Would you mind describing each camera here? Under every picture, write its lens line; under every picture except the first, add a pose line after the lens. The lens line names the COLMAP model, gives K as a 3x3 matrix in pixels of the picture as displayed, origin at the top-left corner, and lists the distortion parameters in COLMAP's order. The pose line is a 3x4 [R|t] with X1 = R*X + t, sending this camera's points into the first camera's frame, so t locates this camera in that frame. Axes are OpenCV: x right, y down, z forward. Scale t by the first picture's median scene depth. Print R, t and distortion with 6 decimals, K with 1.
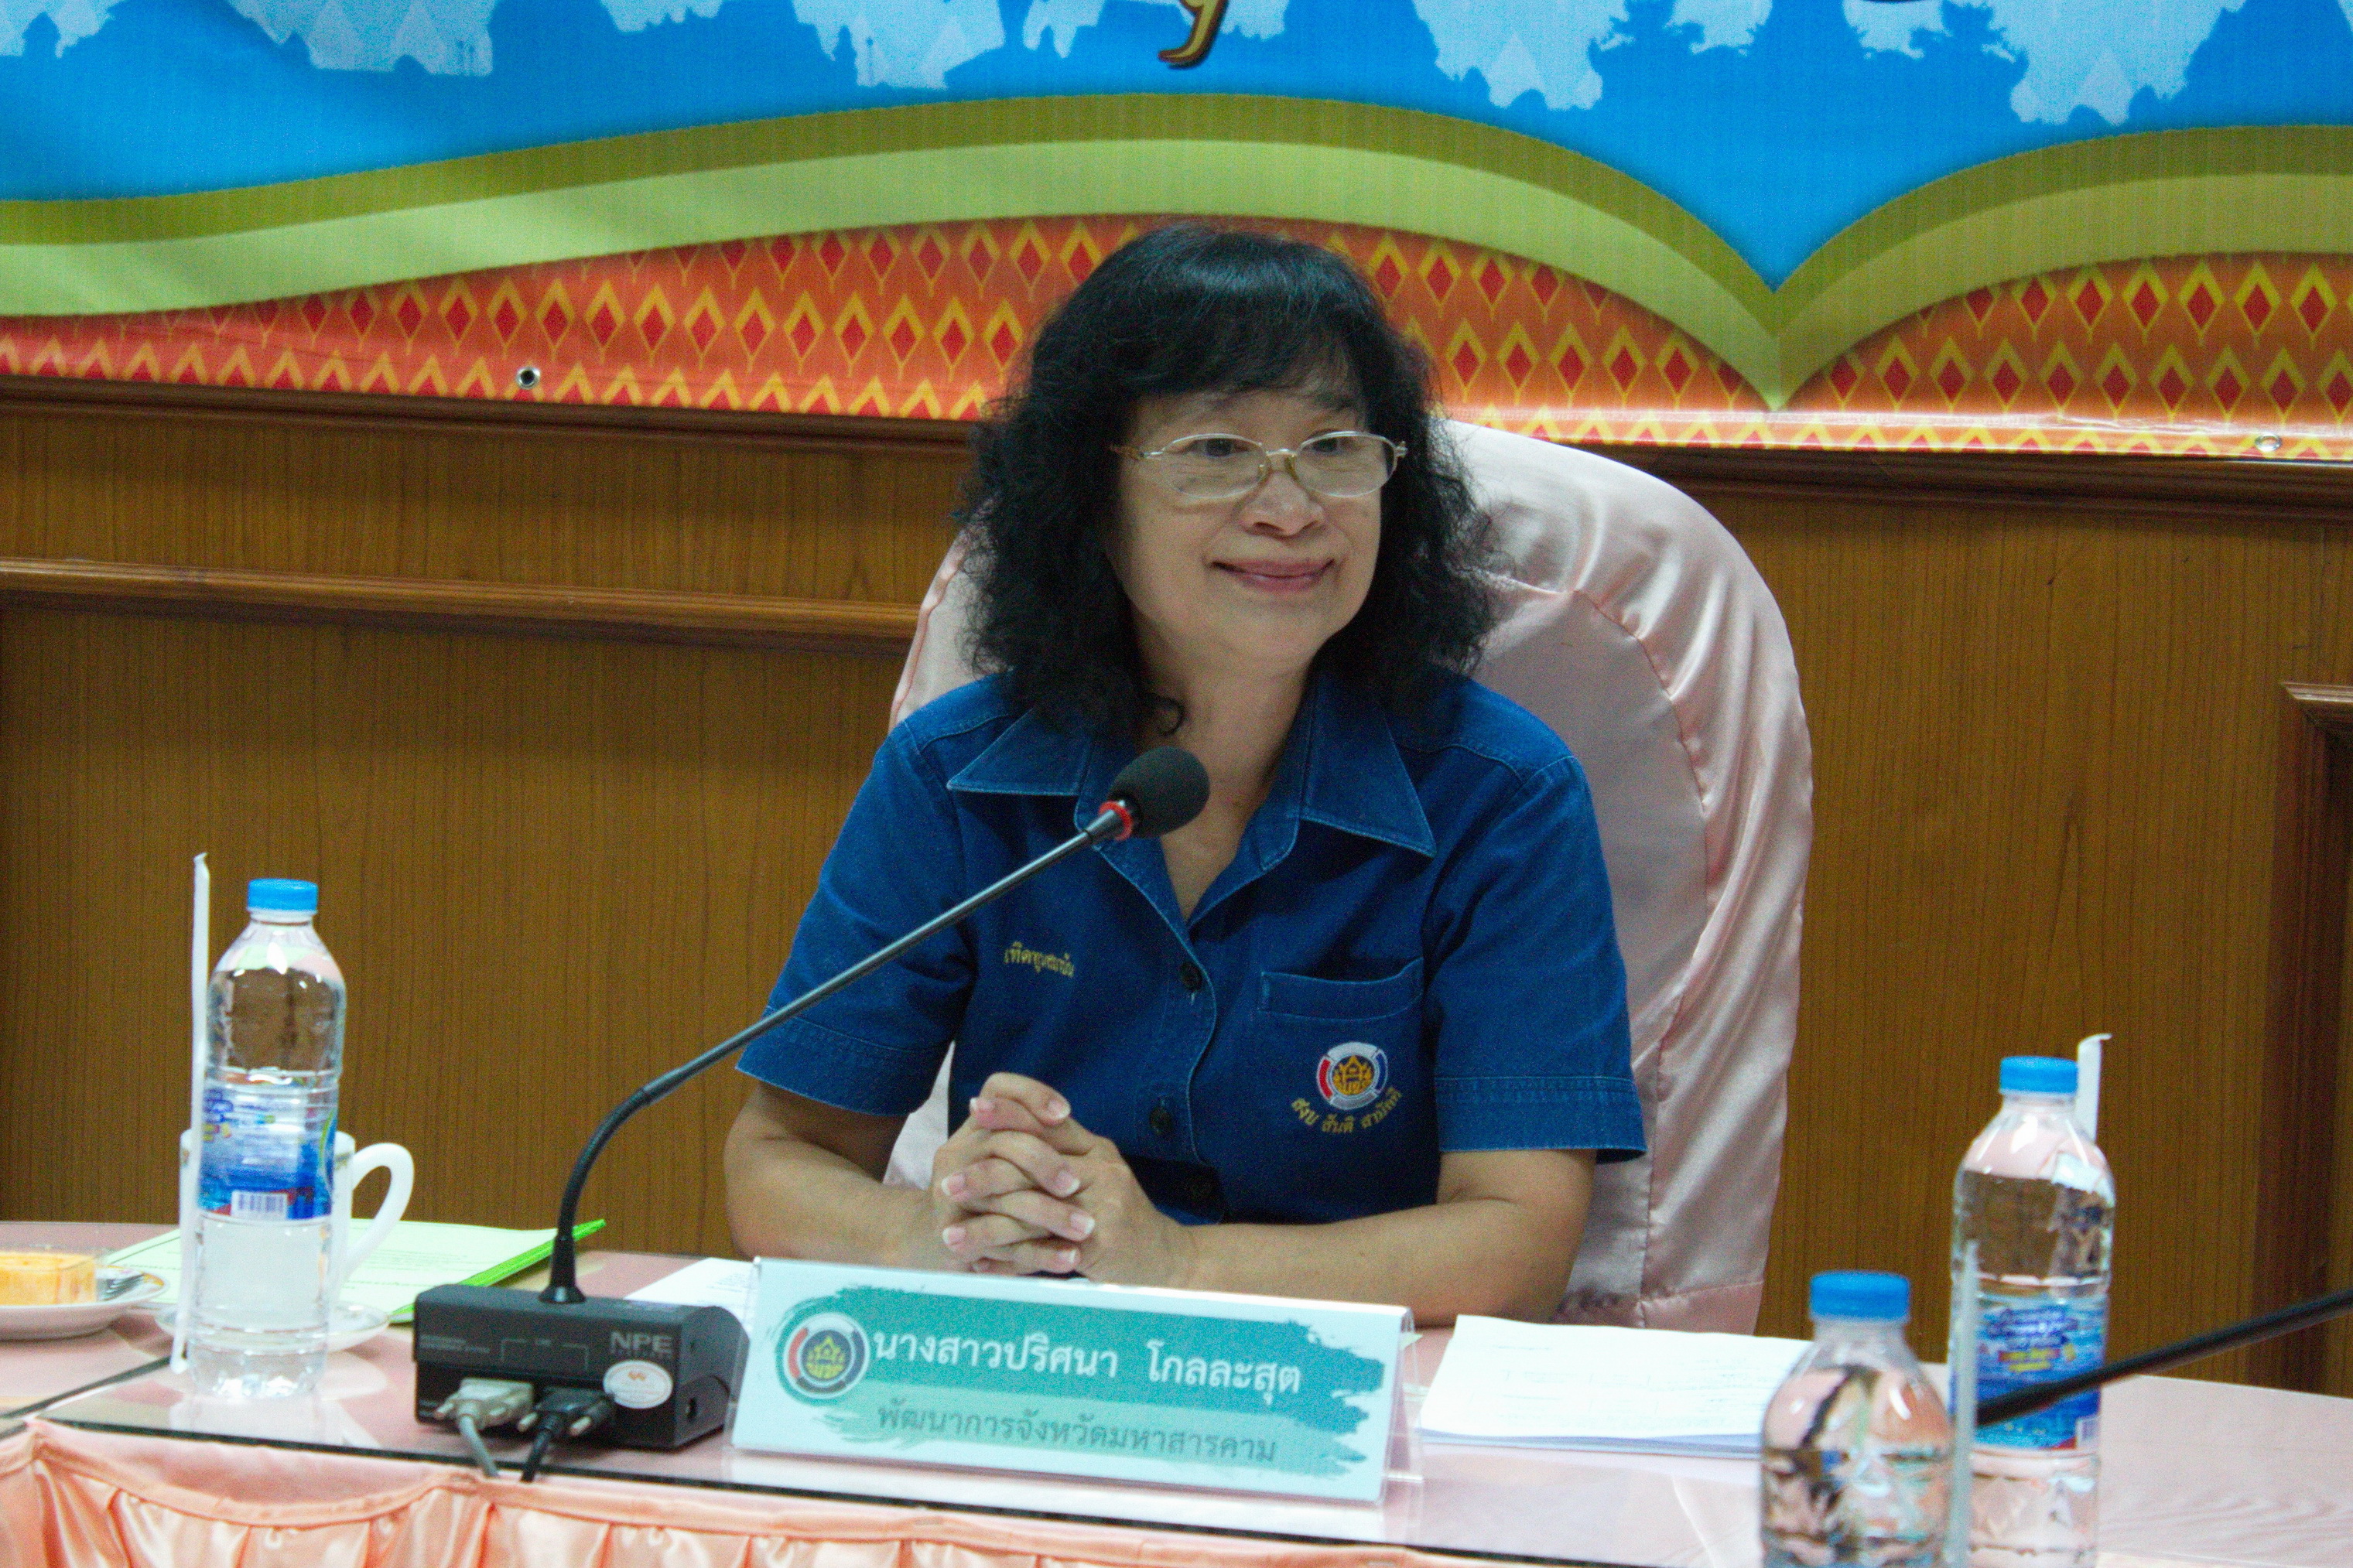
lens RADIAL K [[7926.3, 0, 1176.5], [0, 7926.3, 784.0], [0, 0, 1]] dist [0.031387, 0.859167]
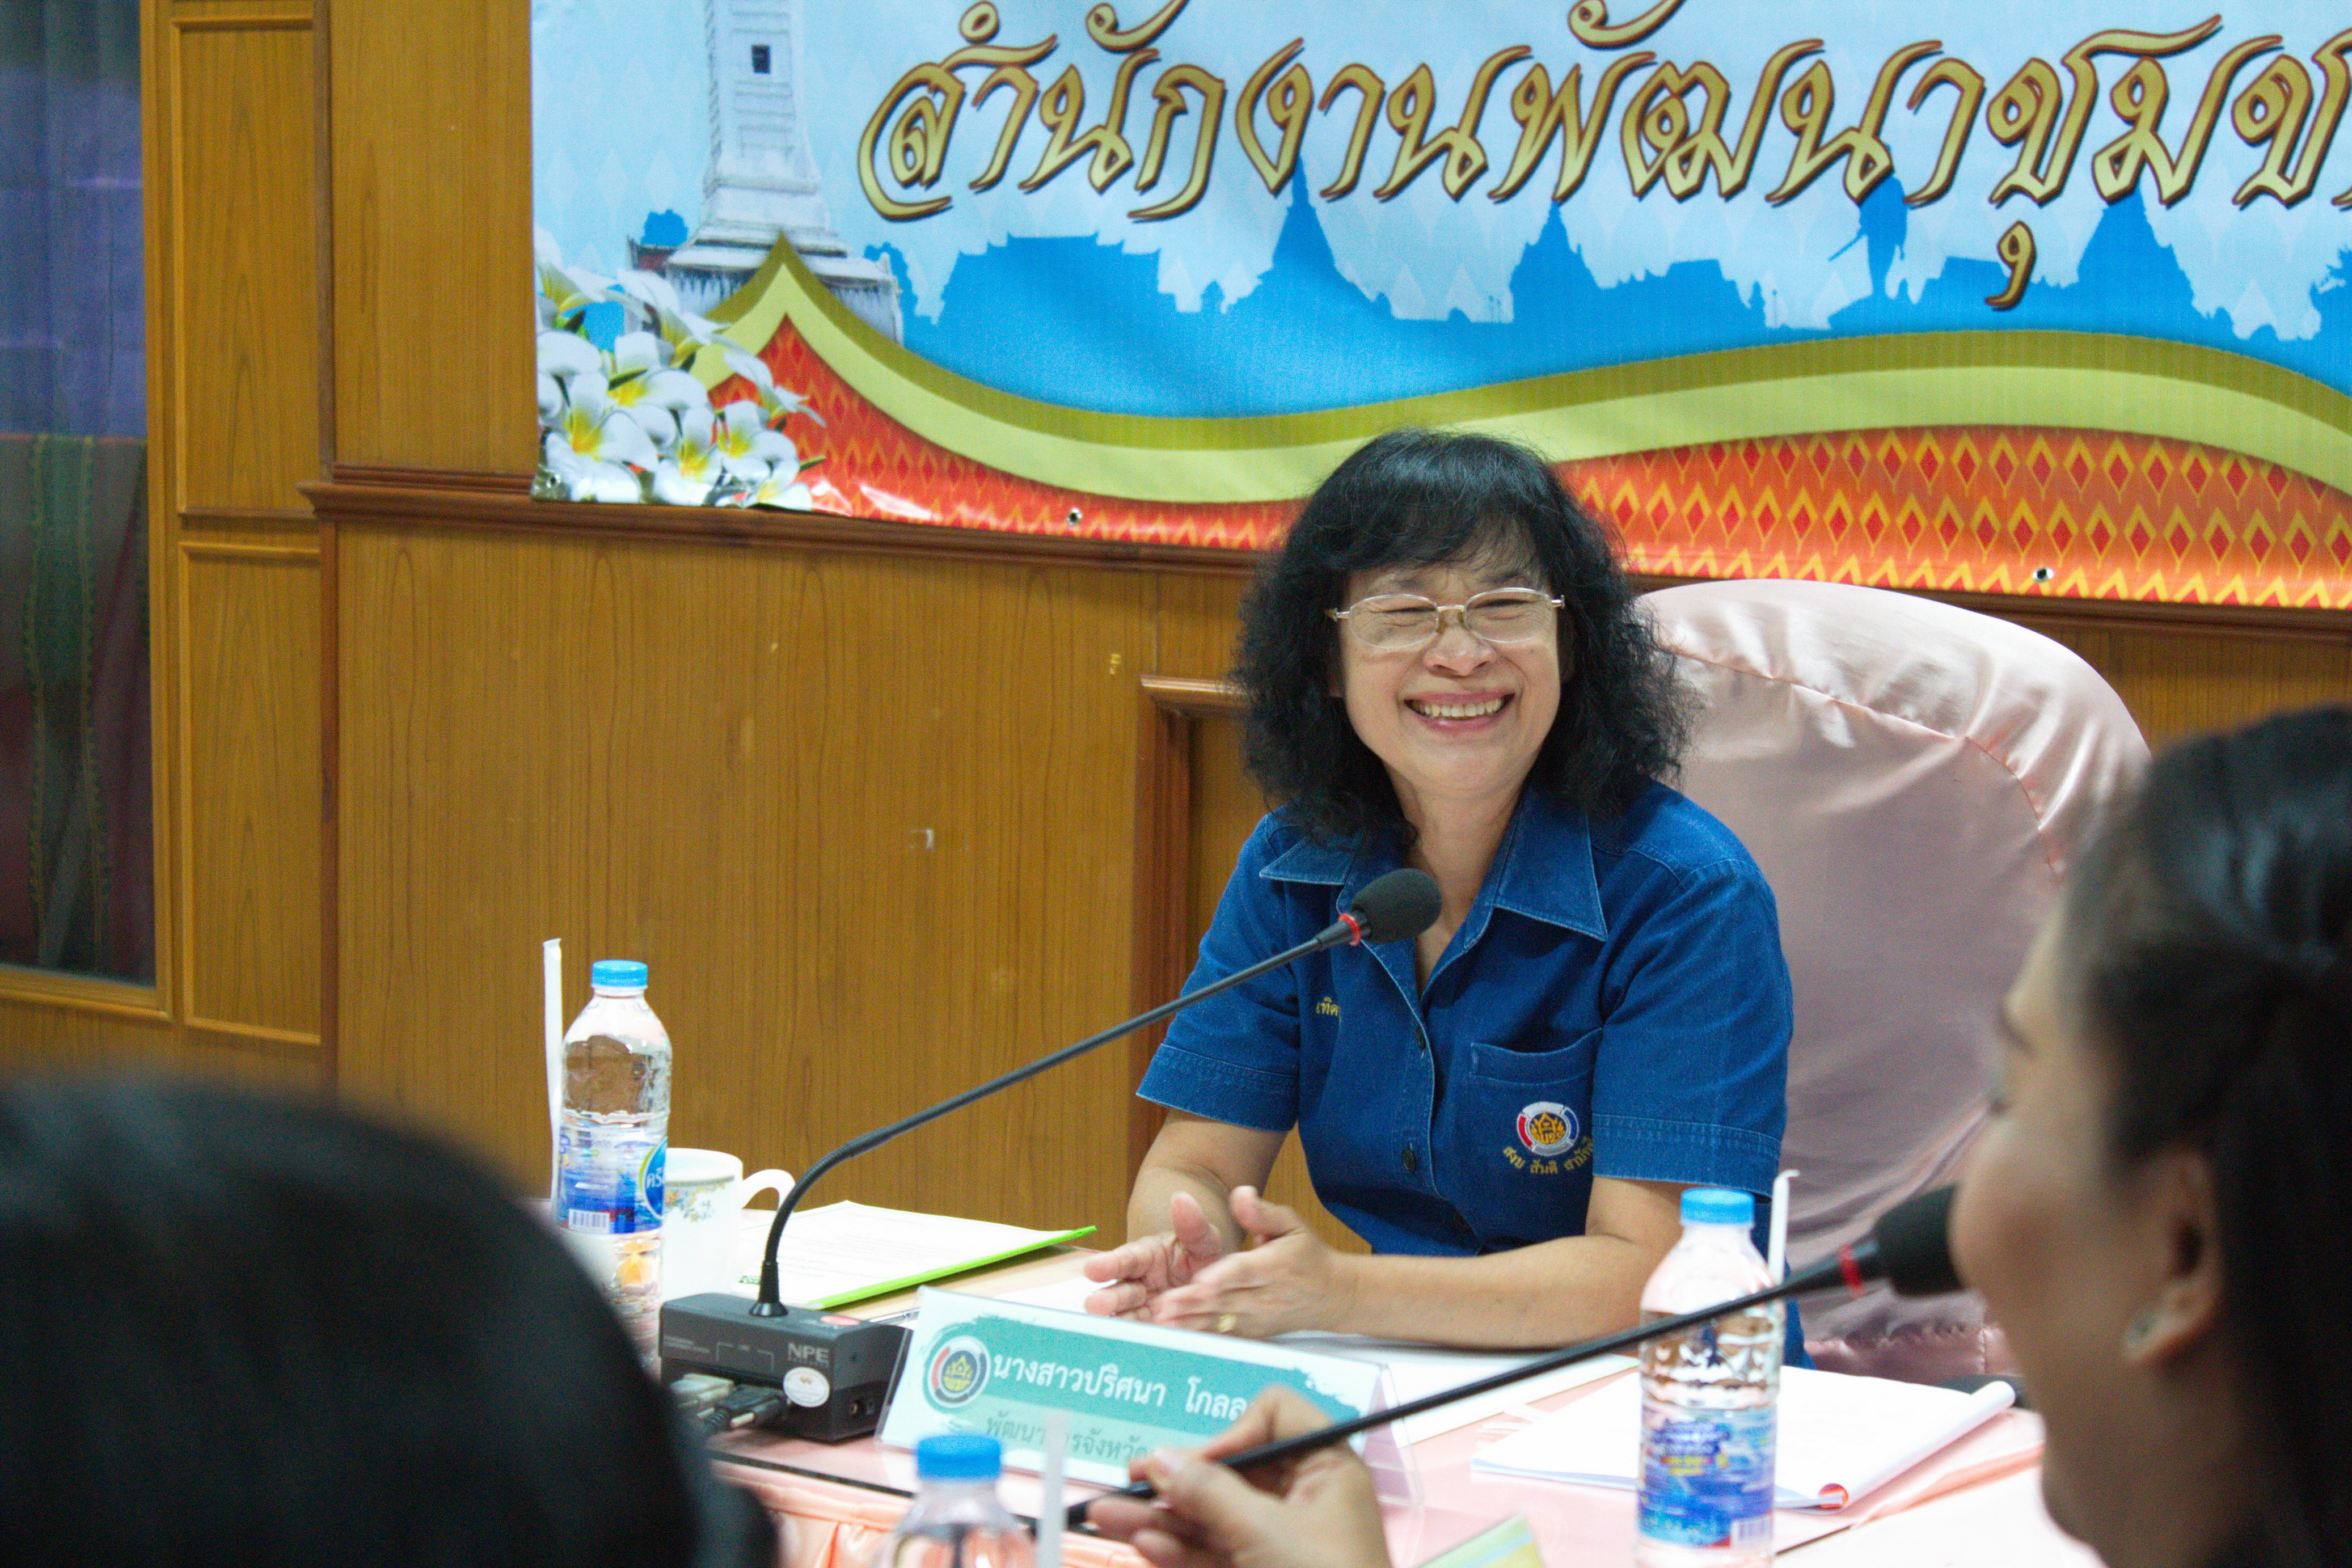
lens RADIAL K [[5189.4, 0, 1176.0], [0, 5189.4, 784.0], [0, 0, 1]] dist [-0.010210, 0.523597]
pose [[0.938955, 0.020260, -0.343442, 0.165355], [-0.021077, 0.999777, 0.001353, -0.012499], [0.343393, 0.005968, 0.939173, 0.170924]]
